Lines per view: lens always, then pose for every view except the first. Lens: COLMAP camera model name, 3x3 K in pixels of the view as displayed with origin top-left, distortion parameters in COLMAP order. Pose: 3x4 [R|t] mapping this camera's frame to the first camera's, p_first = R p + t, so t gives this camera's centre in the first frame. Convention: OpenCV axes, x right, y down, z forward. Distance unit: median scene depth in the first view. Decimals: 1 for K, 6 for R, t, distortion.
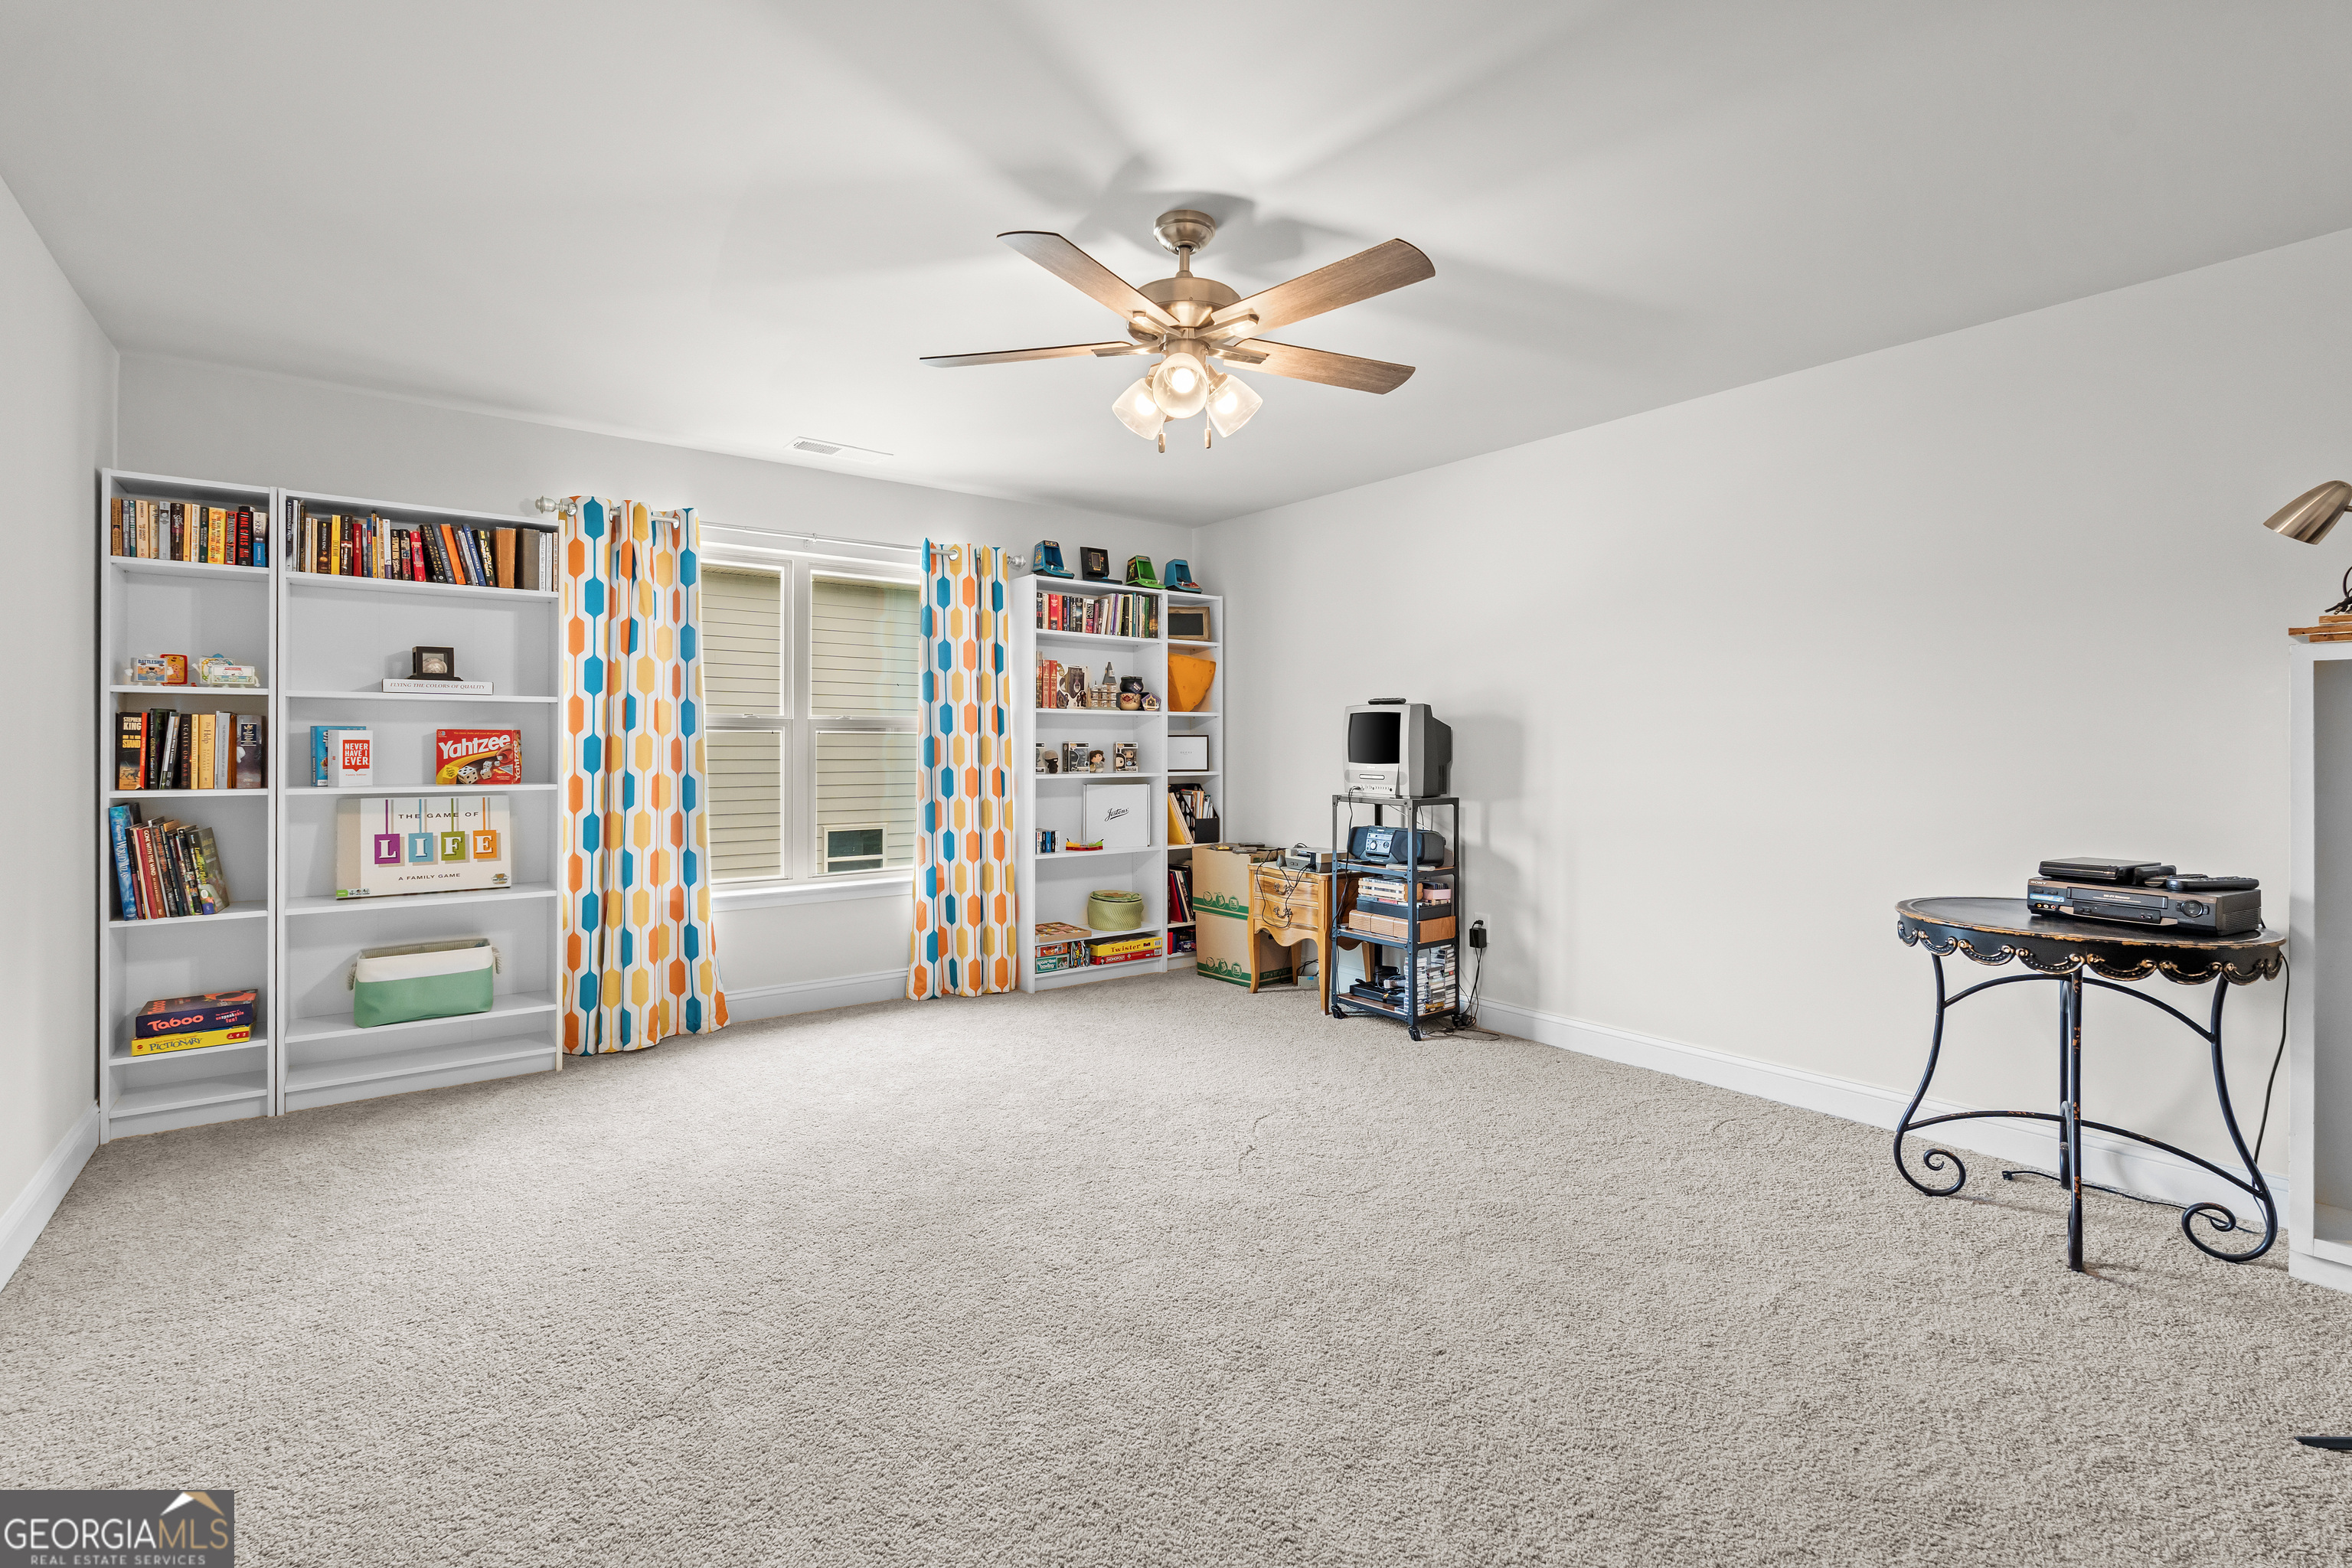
lens RADIAL K [[1058.6, 0, 1213.0], [0, 1058.6, 743.9], [0, 0, 1]] dist [-0.005087, 0.001548]
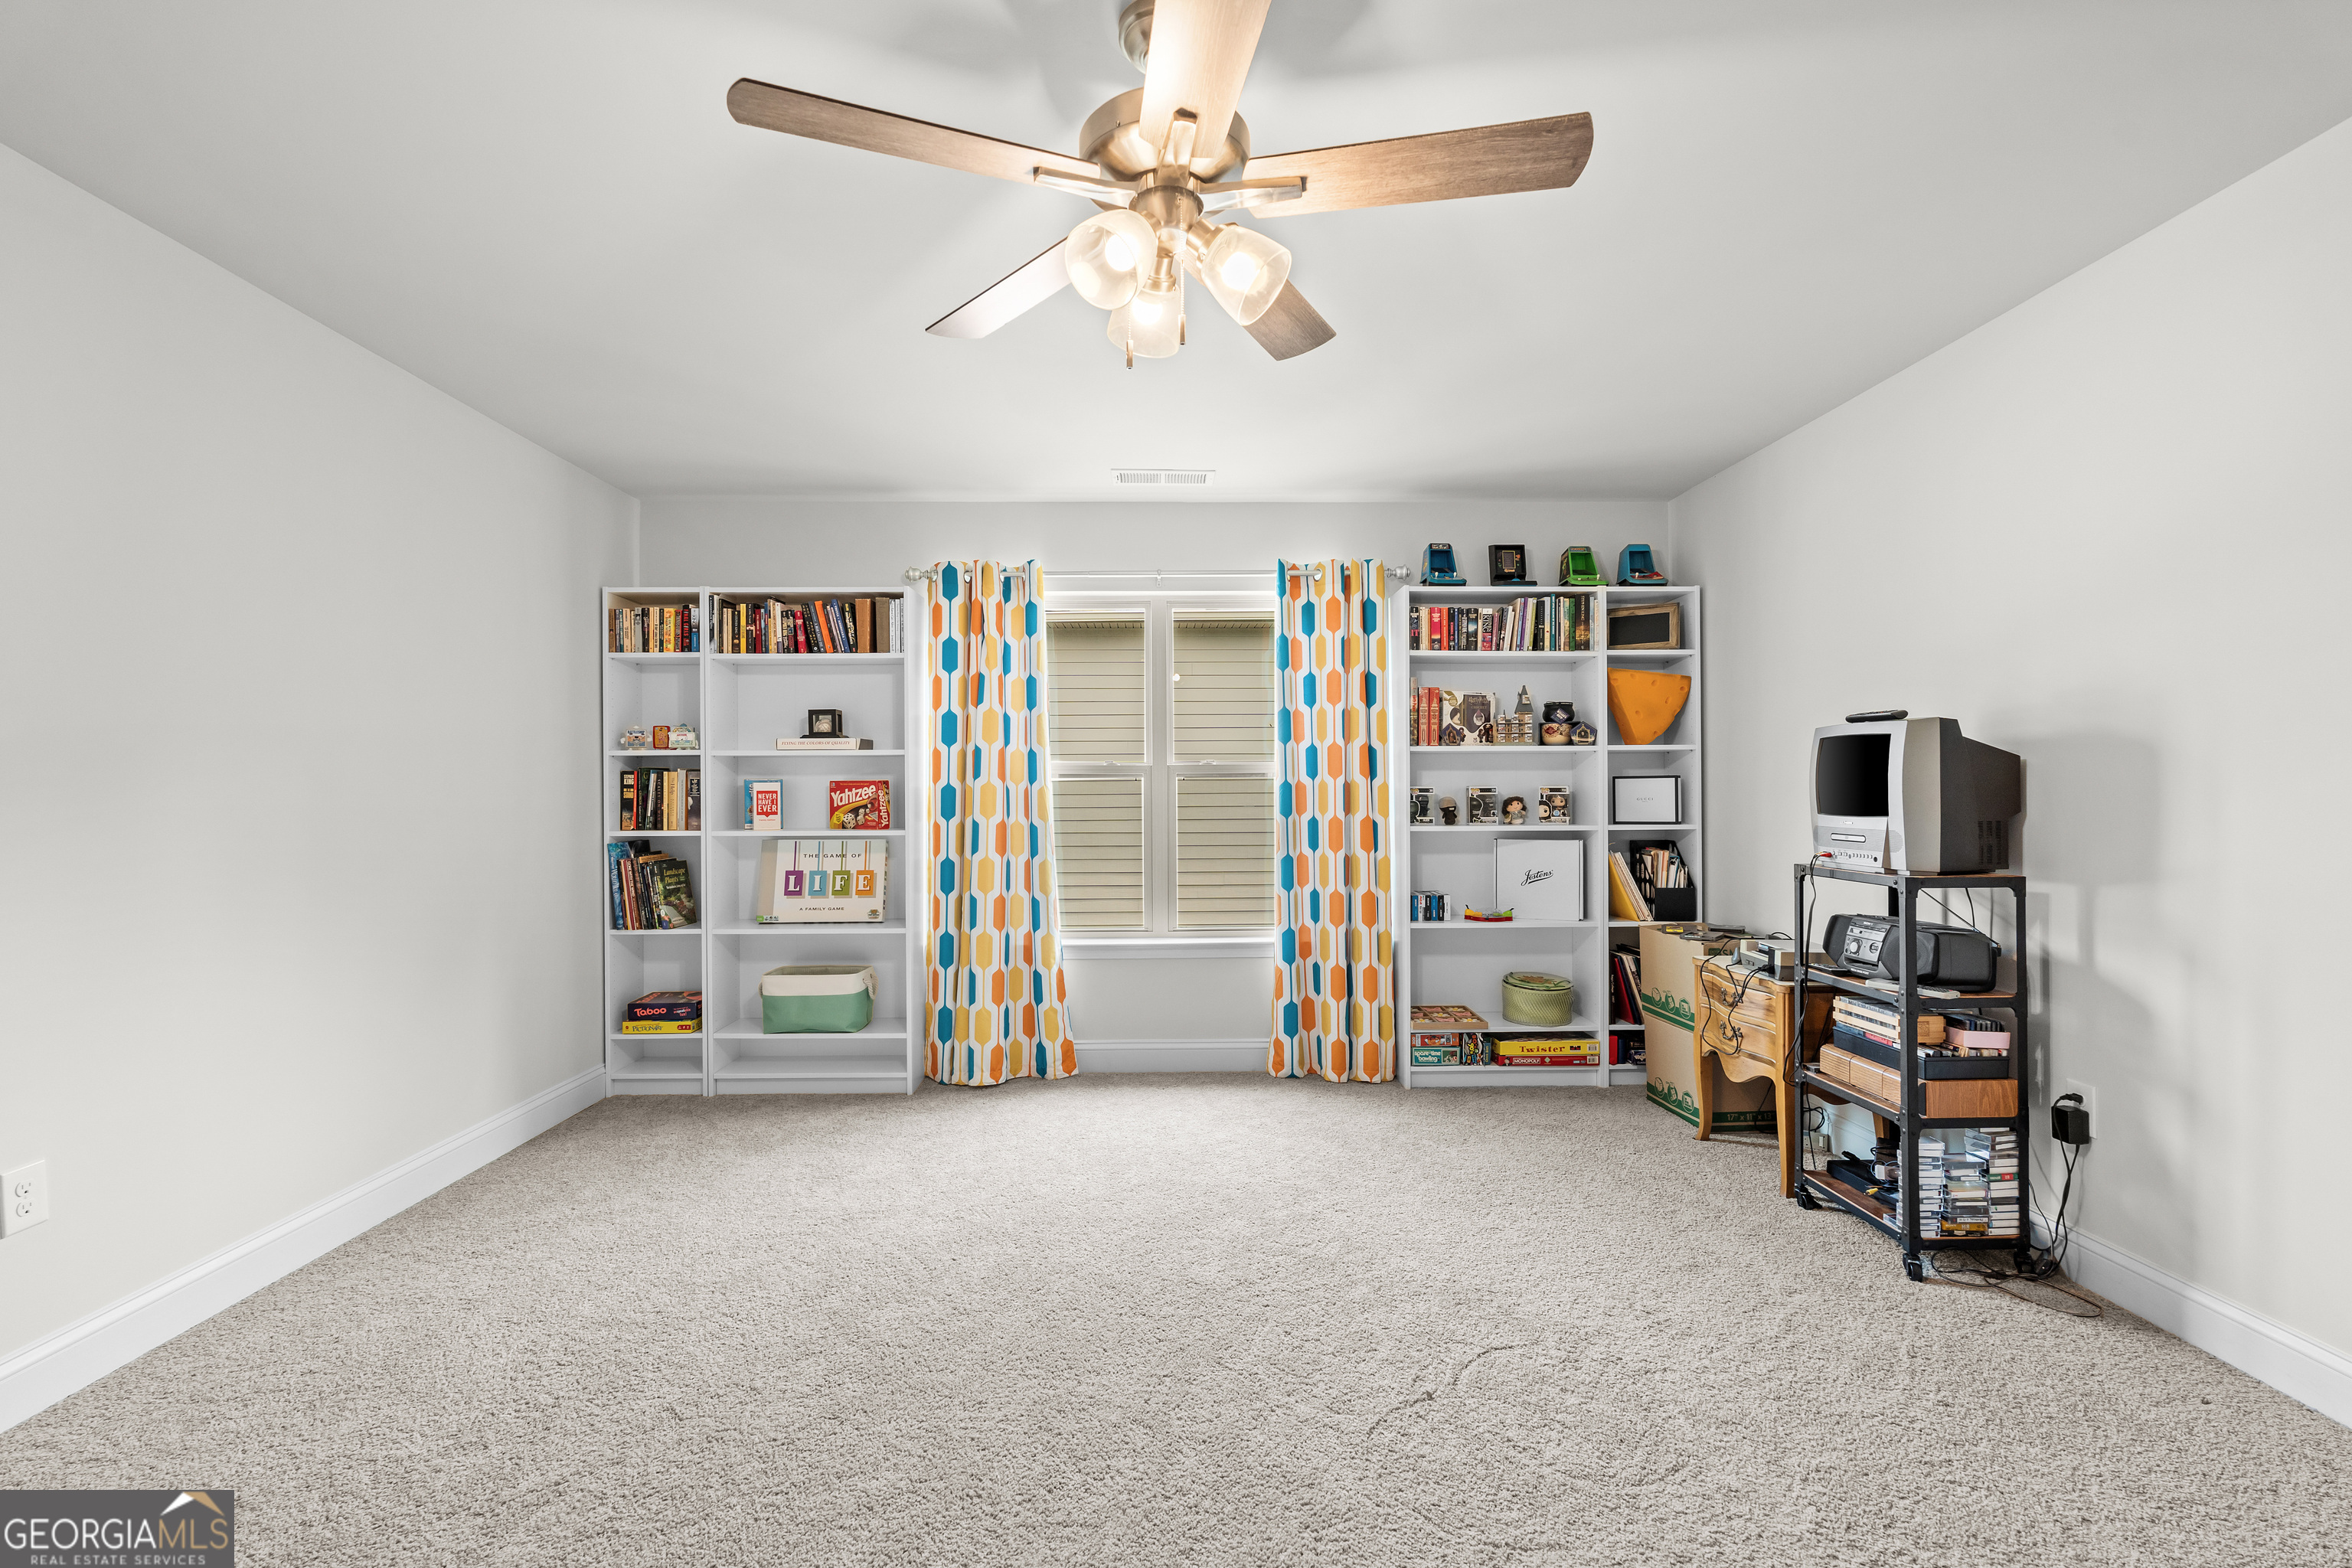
lens RADIAL K [[1058.6, 0, 1173.6], [0, 1058.6, 789.4], [0, 0, 1]] dist [-0.005087, 0.001548]
pose [[0.791873, -0.007829, -0.610636, 0.229071], [0.007724, 0.999966, -0.002804, 0.001338], [0.610637, -0.002497, 0.791907, 0.272504]]
